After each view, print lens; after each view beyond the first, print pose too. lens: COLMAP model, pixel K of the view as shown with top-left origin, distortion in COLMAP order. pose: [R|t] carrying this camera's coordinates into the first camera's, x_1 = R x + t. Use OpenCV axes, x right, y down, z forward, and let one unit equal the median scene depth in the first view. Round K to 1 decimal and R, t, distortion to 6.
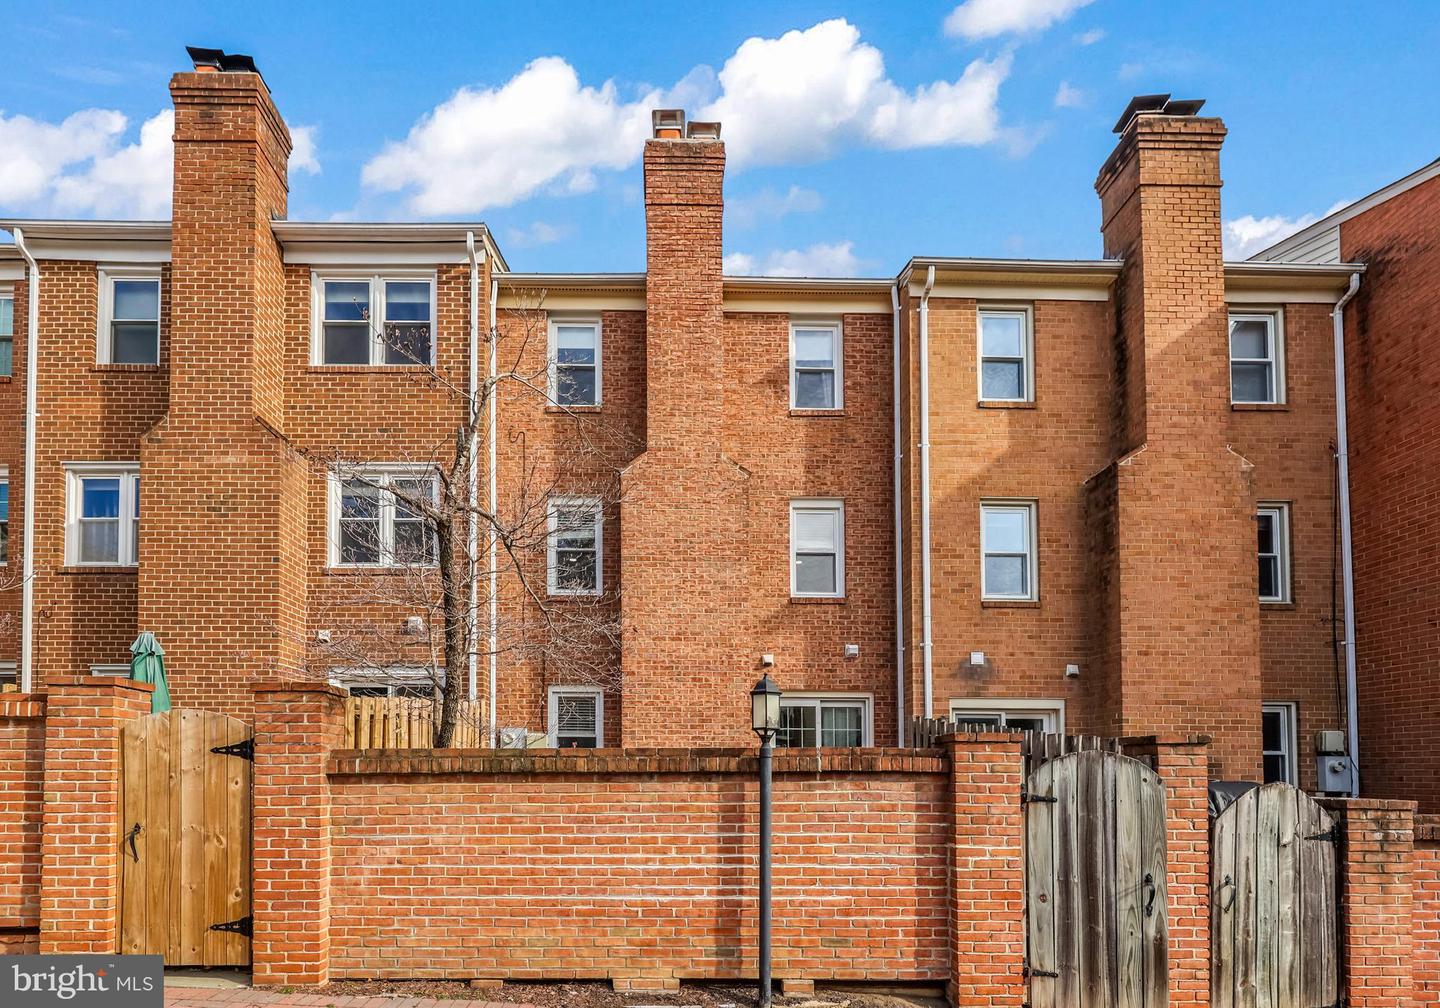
lens RADIAL K [[1206.3, 0, 717.5], [0, 1206.3, 666.6], [0, 0, 1]] dist [0.001144, -0.003637]
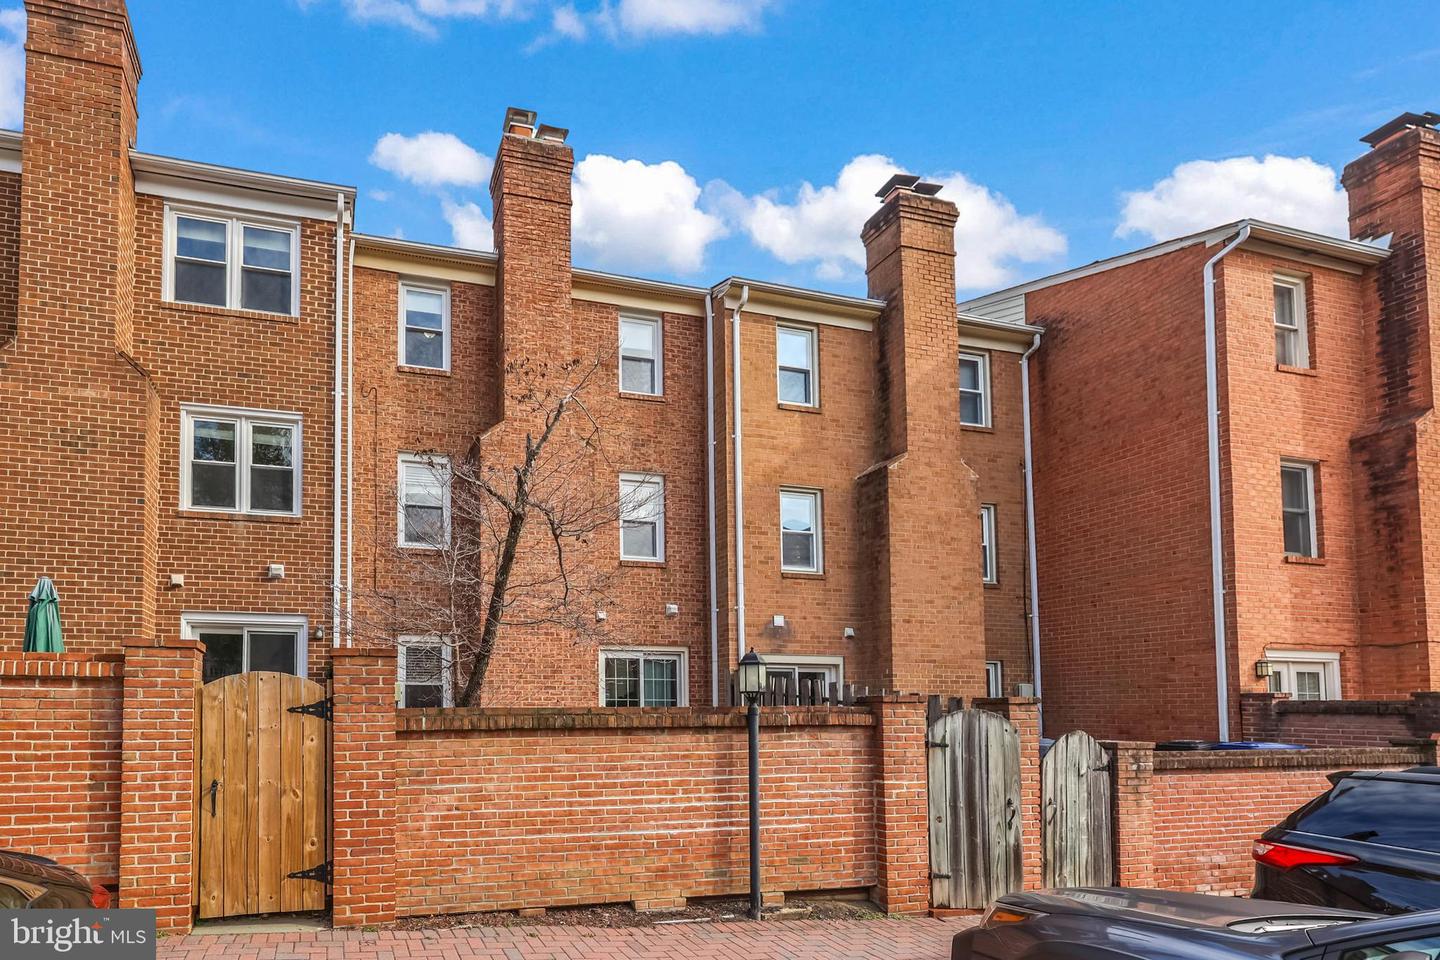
lens RADIAL K [[1349.8, 0, 720.0], [0, 1349.8, 480.0], [0, 0, 1]] dist [-0.004743, 0.002731]
pose [[0.905585, 0.067679, 0.418732, -0.415261], [-0.038018, 0.996166, -0.078787, -0.039106], [-0.422459, 0.055429, 0.904686, -0.190920]]
